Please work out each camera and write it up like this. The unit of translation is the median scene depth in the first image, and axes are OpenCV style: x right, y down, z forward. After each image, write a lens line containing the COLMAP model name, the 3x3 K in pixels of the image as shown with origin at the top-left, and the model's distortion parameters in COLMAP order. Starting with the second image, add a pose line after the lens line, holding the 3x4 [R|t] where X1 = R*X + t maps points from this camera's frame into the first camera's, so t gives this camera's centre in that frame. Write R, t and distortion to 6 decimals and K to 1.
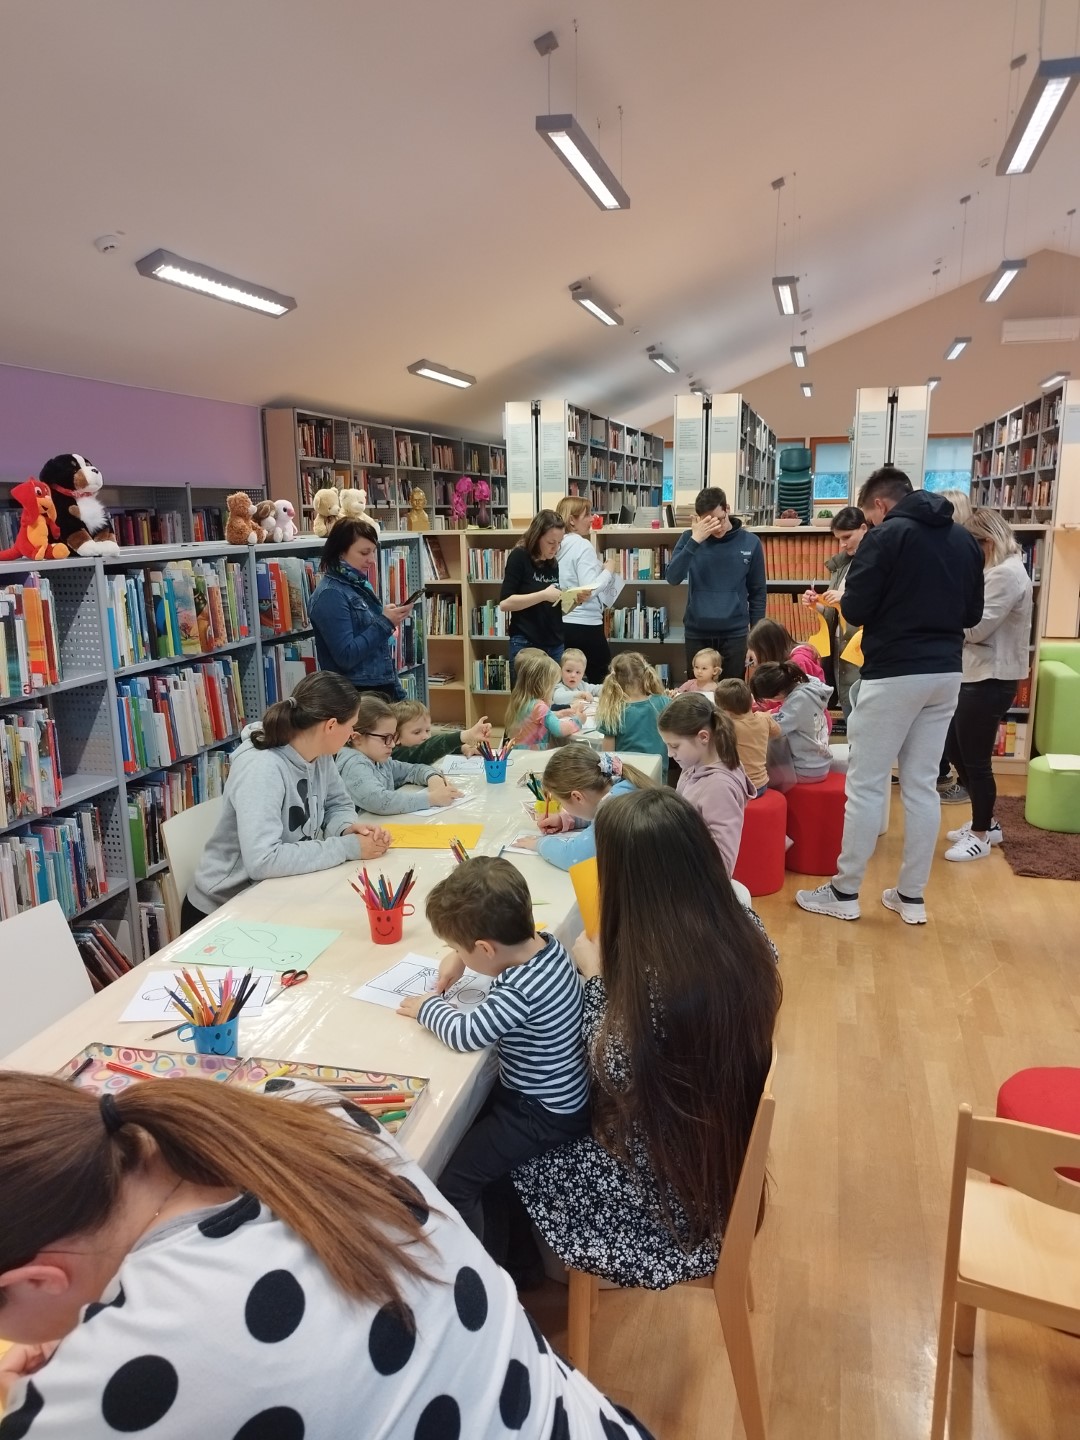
lens RADIAL K [[1033.1, 0, 546.7], [0, 1033.1, 731.5], [0, 0, 1]] dist [0.026623, -0.024431]
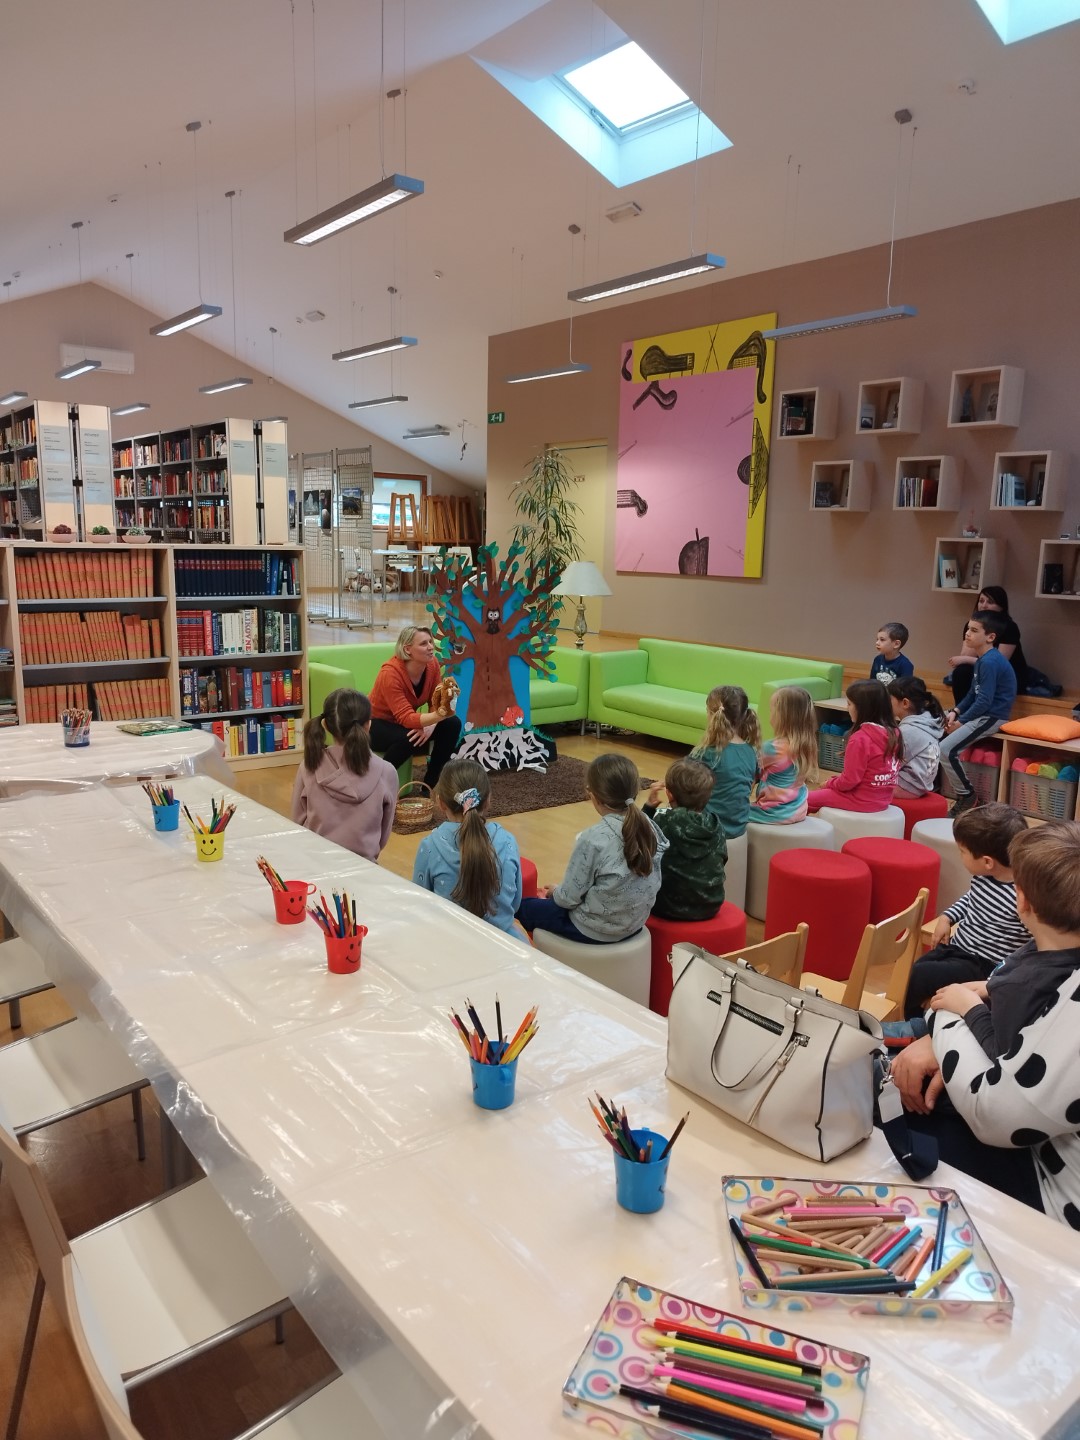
lens RADIAL K [[1033.1, 0, 530.5], [0, 1033.1, 725.9], [0, 0, 1]] dist [0.026623, -0.024431]
pose [[0.611134, -0.117972, 0.782686, -0.246063], [0.137198, 0.989651, 0.042041, -0.011629], [-0.779546, 0.081690, 0.620995, 0.083711]]
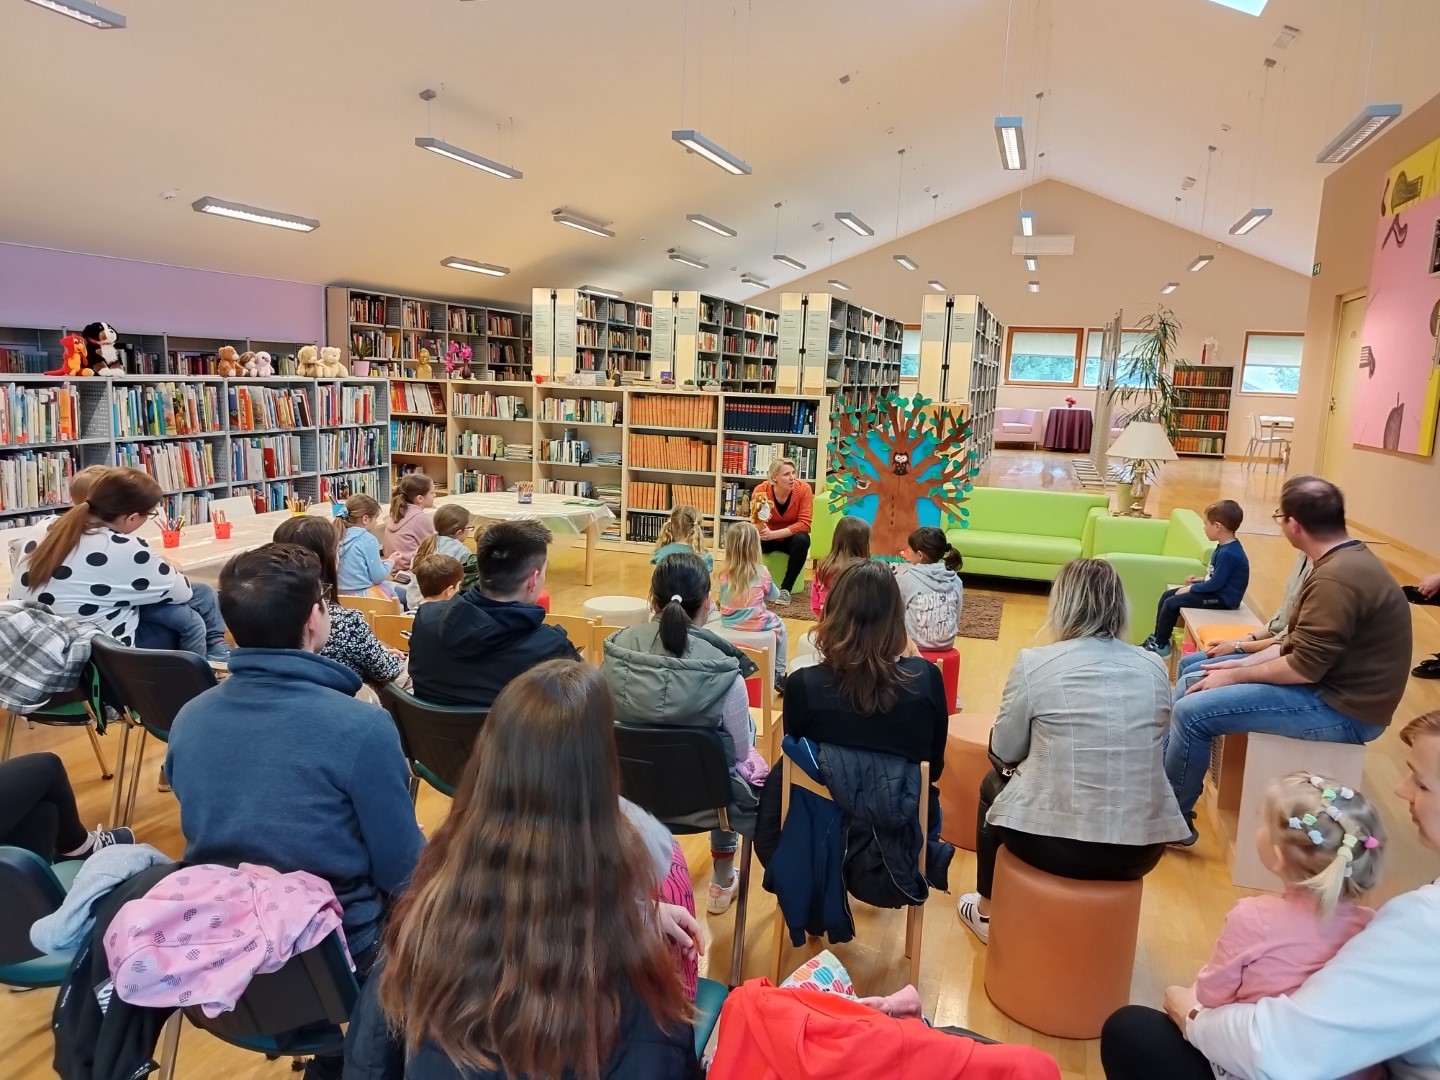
lens RADIAL K [[1033.1, 0, 723.7], [0, 1033.1, 534.7], [0, 0, 1]] dist [0.026623, -0.024431]
pose [[0.997771, 0.056623, -0.035302, 0.344077], [-0.058554, 0.996694, -0.056324, 0.071423], [0.031996, 0.058265, 0.997788, -0.374476]]
